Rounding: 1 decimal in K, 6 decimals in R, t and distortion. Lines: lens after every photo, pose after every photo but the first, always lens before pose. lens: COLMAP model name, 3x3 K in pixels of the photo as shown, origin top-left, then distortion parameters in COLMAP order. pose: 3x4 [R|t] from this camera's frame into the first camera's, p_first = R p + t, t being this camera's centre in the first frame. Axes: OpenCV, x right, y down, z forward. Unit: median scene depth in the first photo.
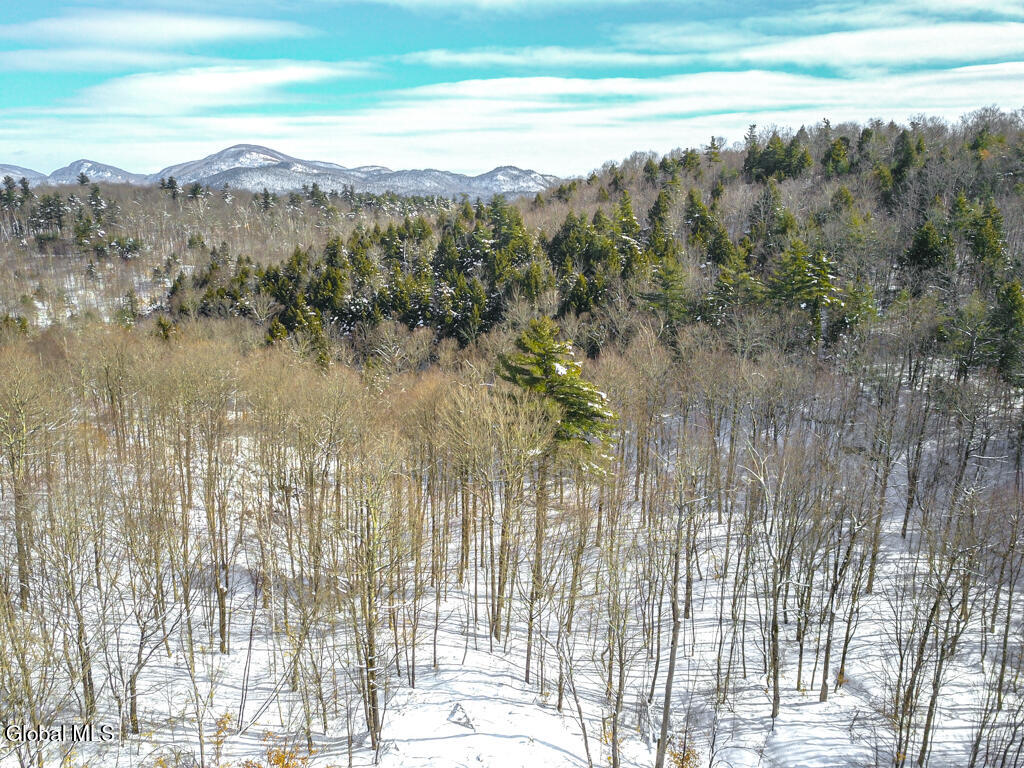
lens RADIAL K [[769.5, 0, 509.3], [0, 769.5, 389.6], [0, 0, 1]] dist [0.037461, -0.034986]
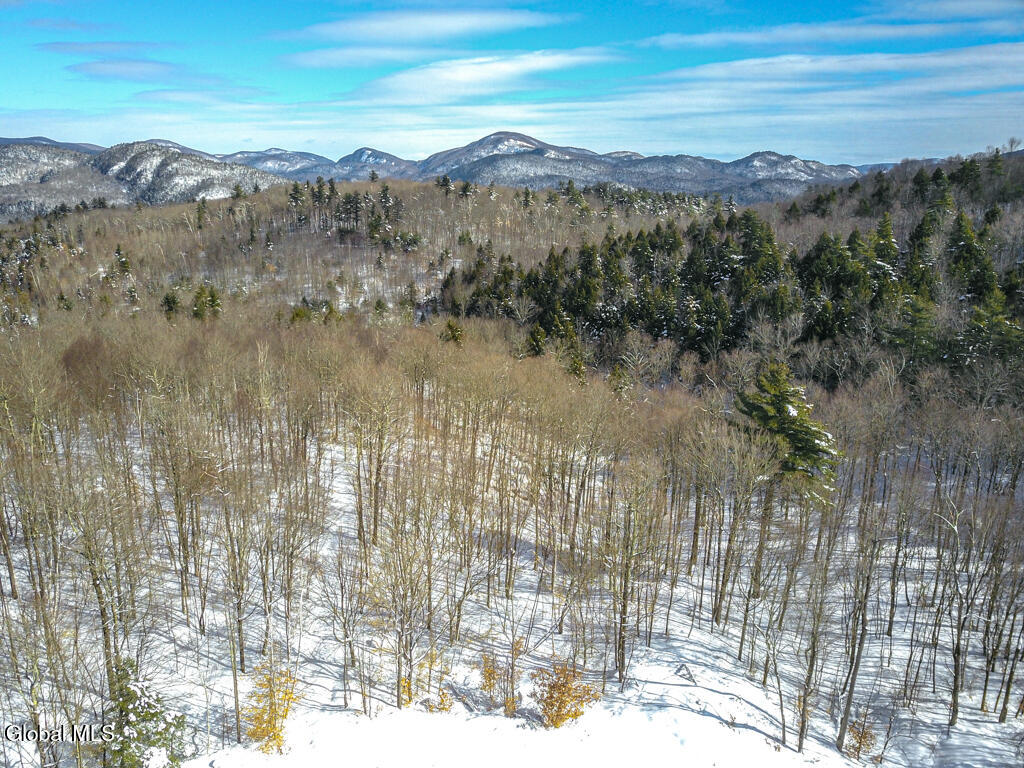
lens RADIAL K [[762.6, 0, 511.9], [0, 762.6, 402.8], [0, 0, 1]] dist [0.050130, -0.081240]
pose [[0.953381, 0.088428, -0.288521, -0.002148], [-0.078781, 0.995880, 0.044901, -0.022885], [0.291303, -0.020078, 0.956420, -0.100219]]
